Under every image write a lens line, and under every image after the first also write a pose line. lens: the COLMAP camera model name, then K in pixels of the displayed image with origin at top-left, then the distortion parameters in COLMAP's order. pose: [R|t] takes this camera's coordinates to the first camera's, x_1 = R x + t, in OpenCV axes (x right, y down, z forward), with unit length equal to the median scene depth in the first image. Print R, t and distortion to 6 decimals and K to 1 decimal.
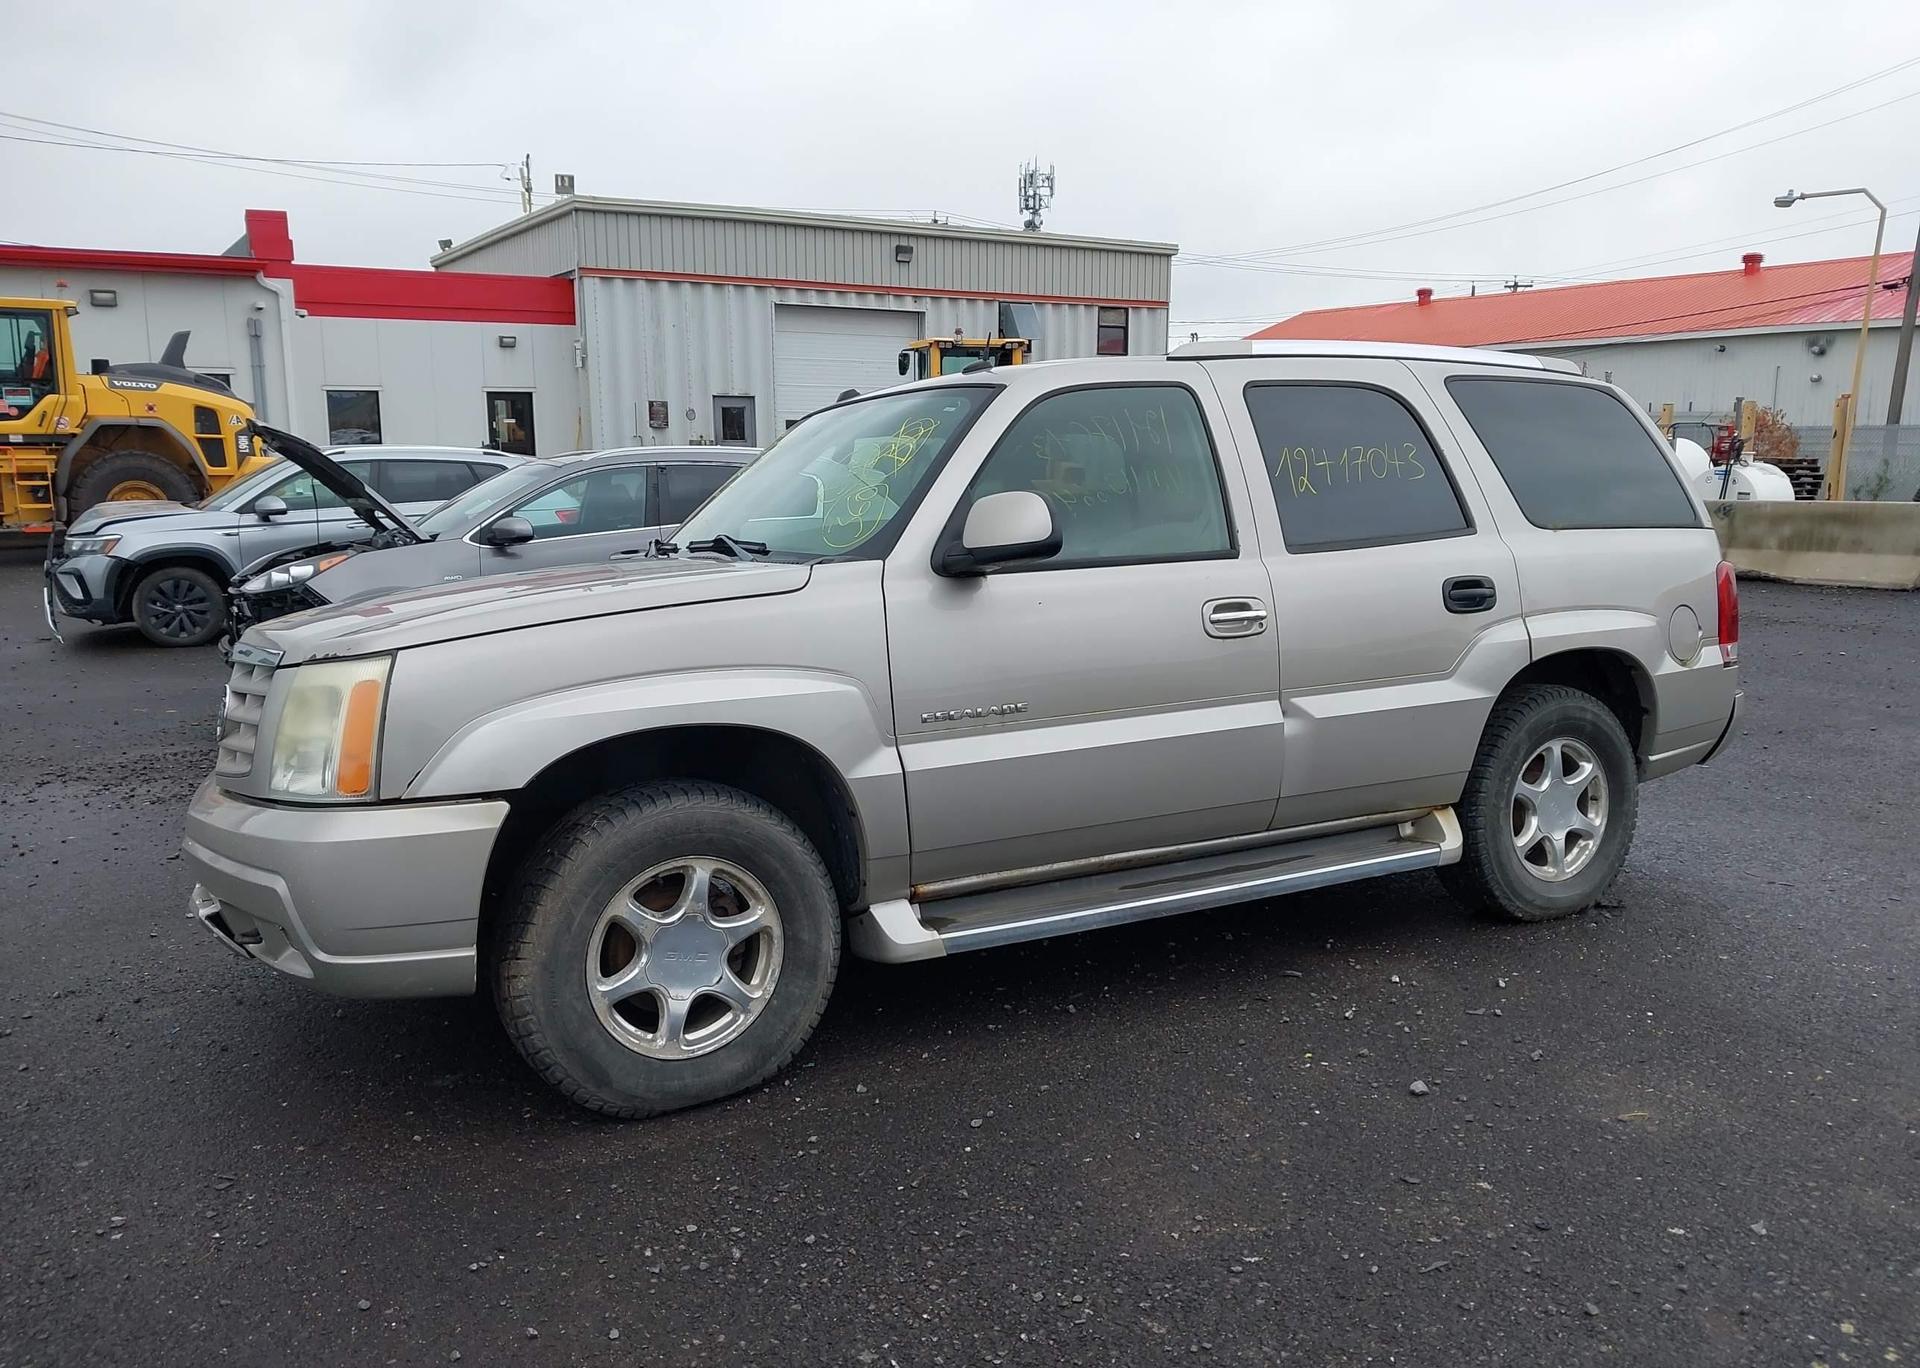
lens RADIAL K [[1516.7, 0, 977.7], [0, 1516.7, 705.1], [0, 0, 1]] dist [0.068753, -0.089315]
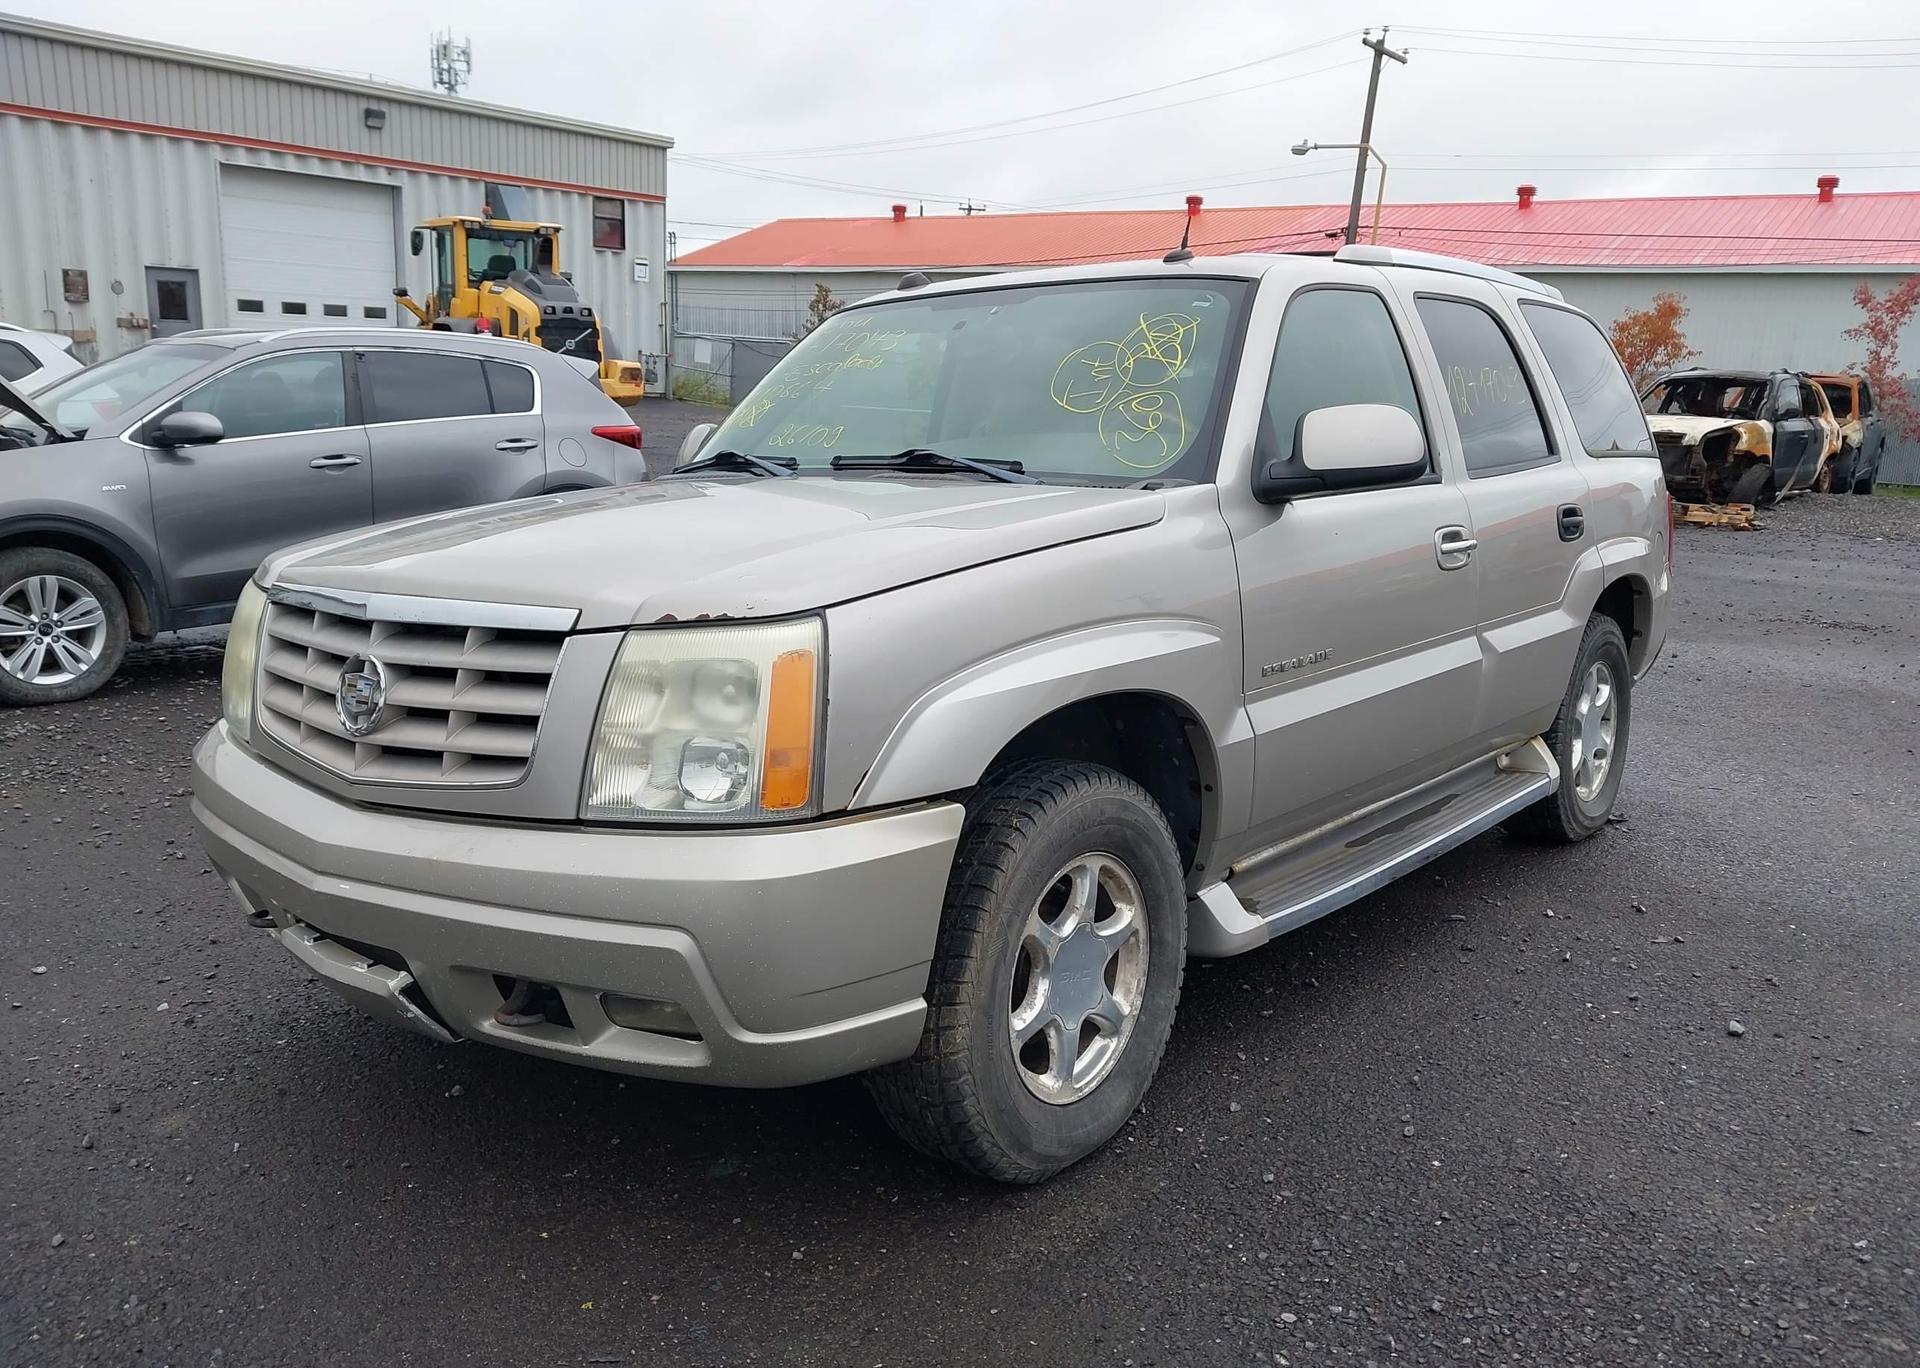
lens RADIAL K [[1525.7, 0, 973.5], [0, 1525.7, 683.4], [0, 0, 1]] dist [0.037676, -0.052930]
pose [[0.933772, -0.036347, 0.356017, -0.100852], [0.020508, 0.998629, 0.048162, -0.005873], [-0.357279, -0.037671, 0.933238, 0.051385]]
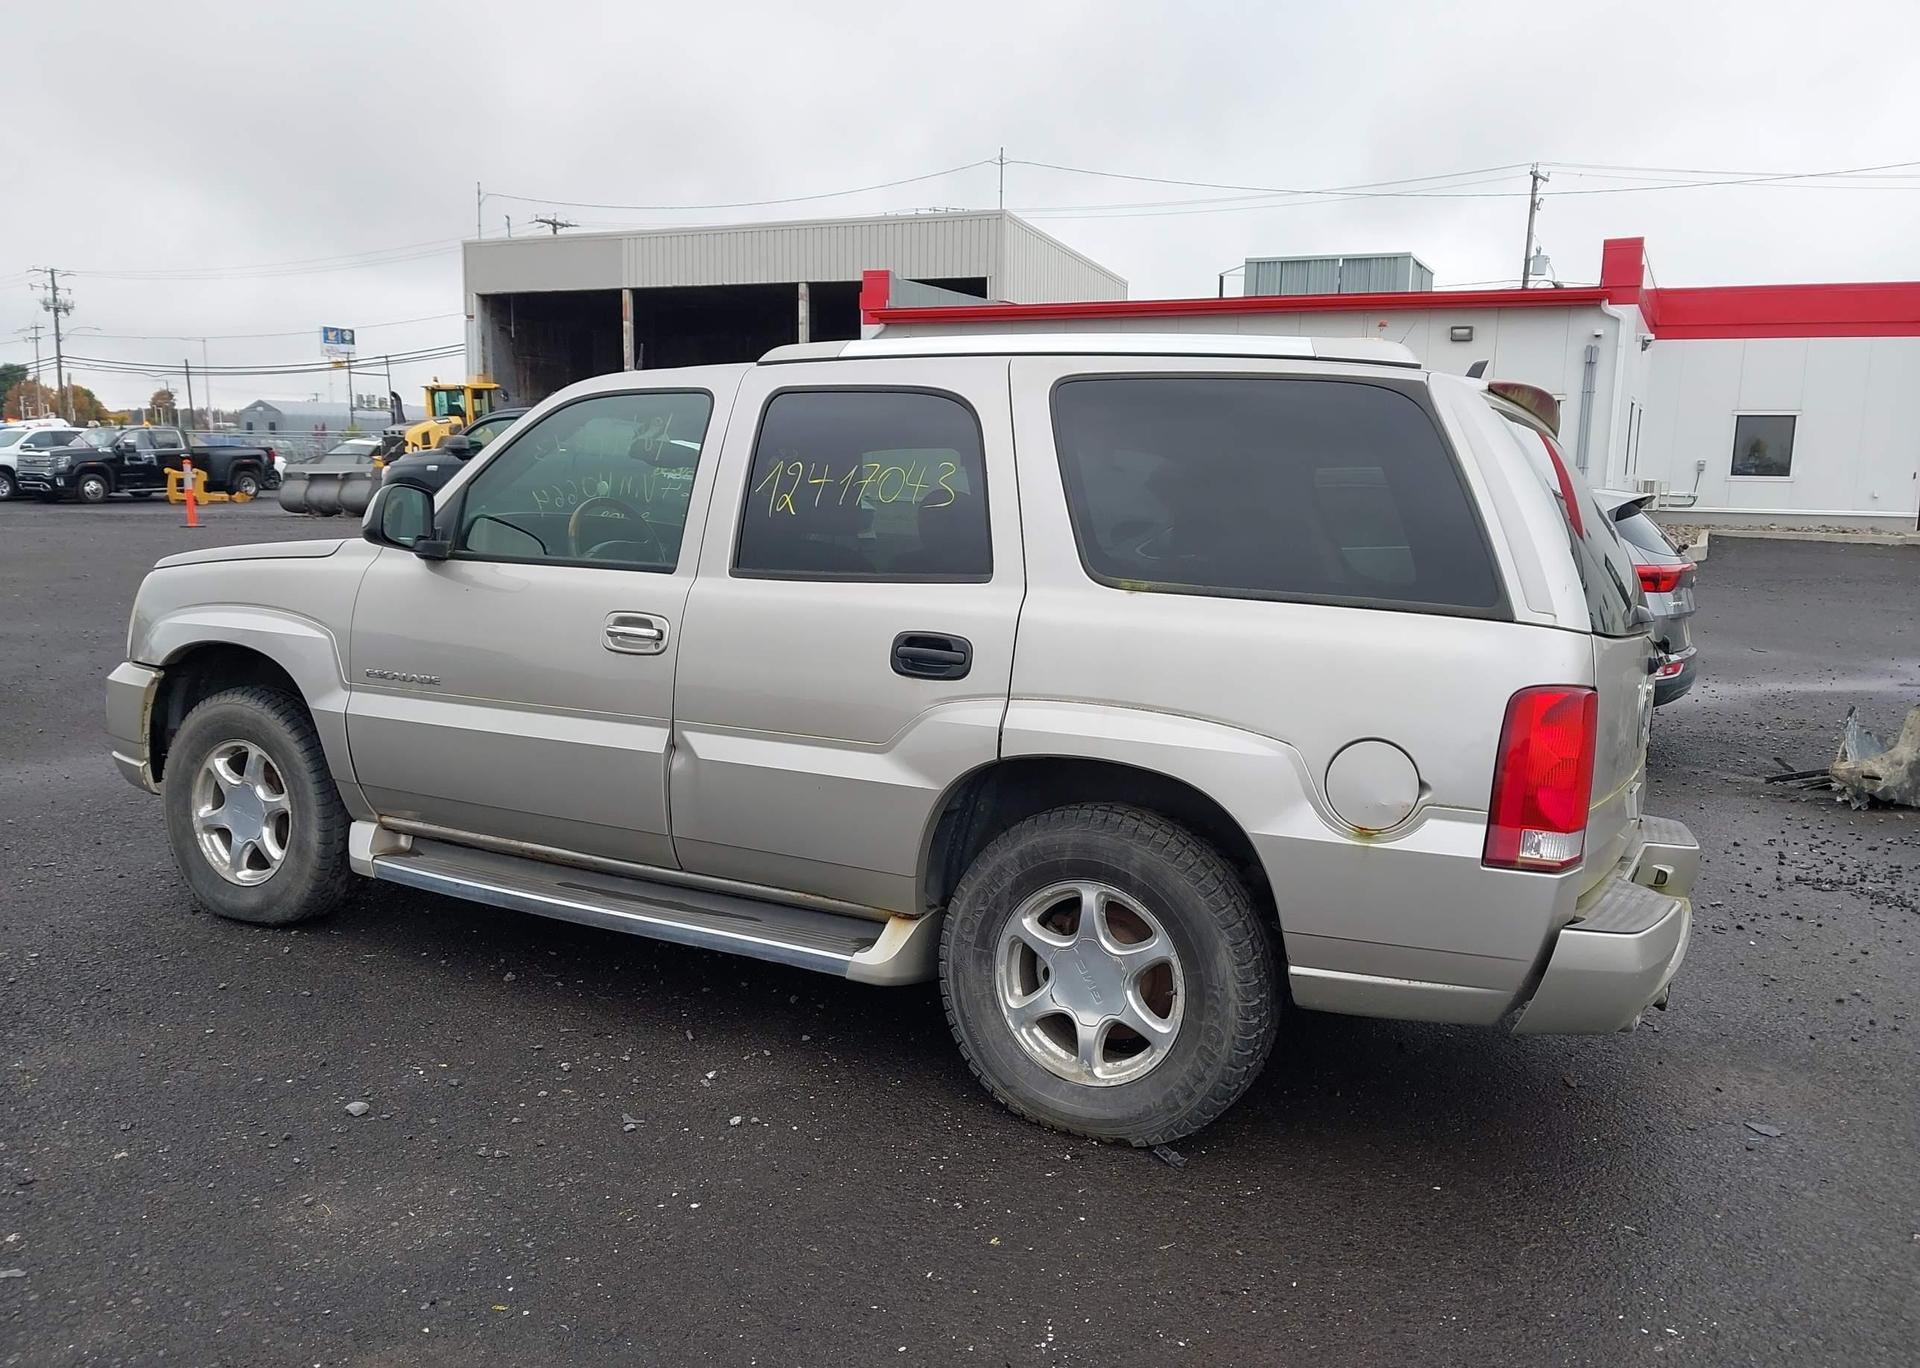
lens RADIAL K [[1520.8, 0, 966.9], [0, 1520.8, 678.1], [0, 0, 1]] dist [0.048512, -0.069233]
pose [[0.523873, 0.138150, -0.840519, 0.248676], [-0.166912, 0.984279, 0.057747, -0.027406], [0.835283, 0.110041, 0.538696, 0.150563]]
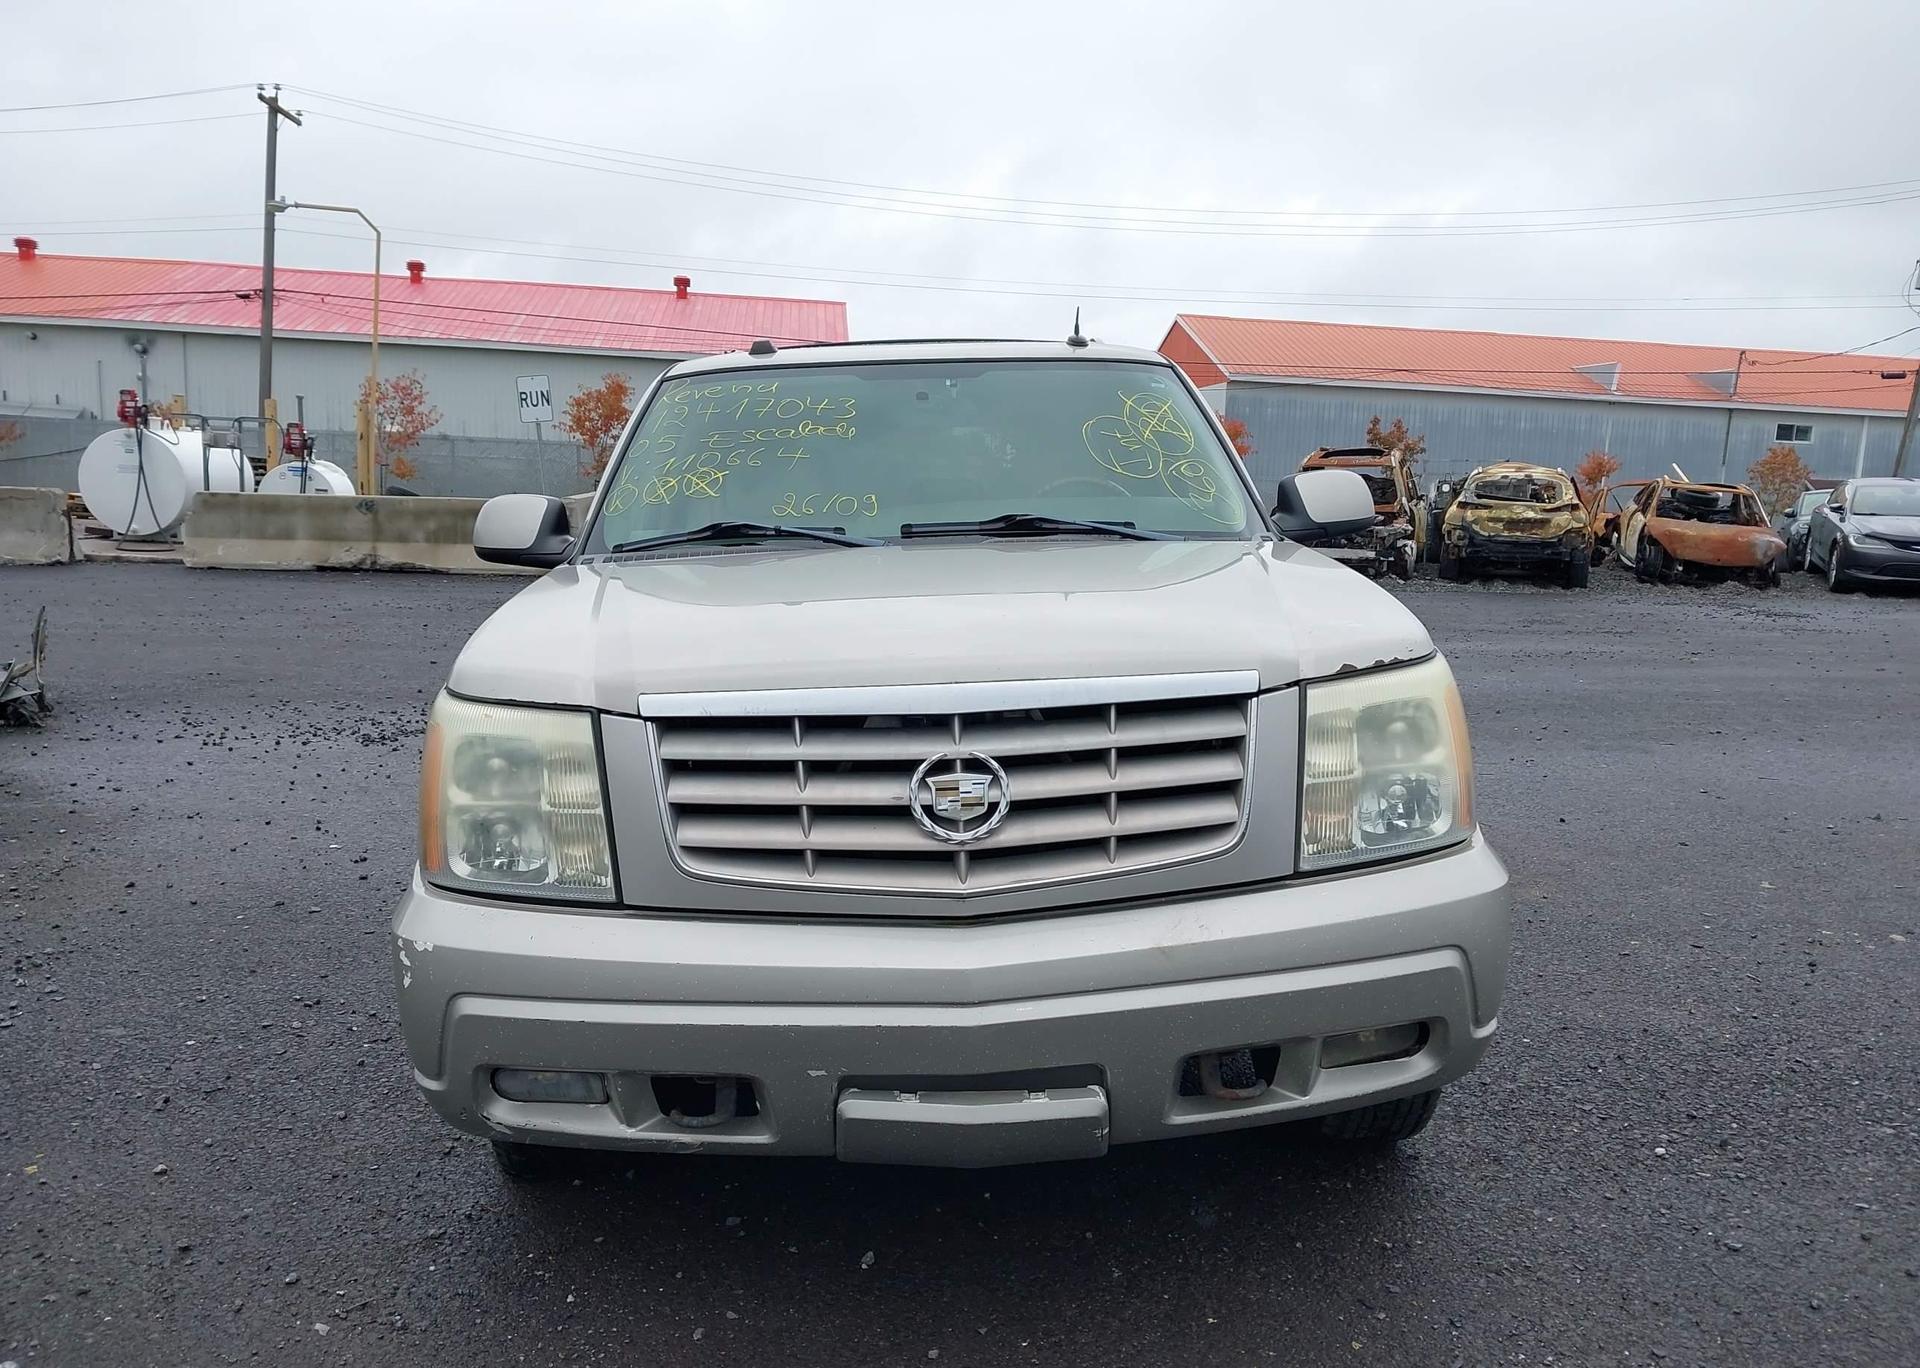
lens RADIAL K [[1525.7, 0, 973.5], [0, 1525.7, 683.4], [0, 0, 1]] dist [0.037676, -0.052930]
pose [[0.453128, -0.098344, 0.886004, -0.216706], [0.111165, 0.992372, 0.053297, -0.015420], [-0.884487, 0.074342, 0.460604, 0.148151]]
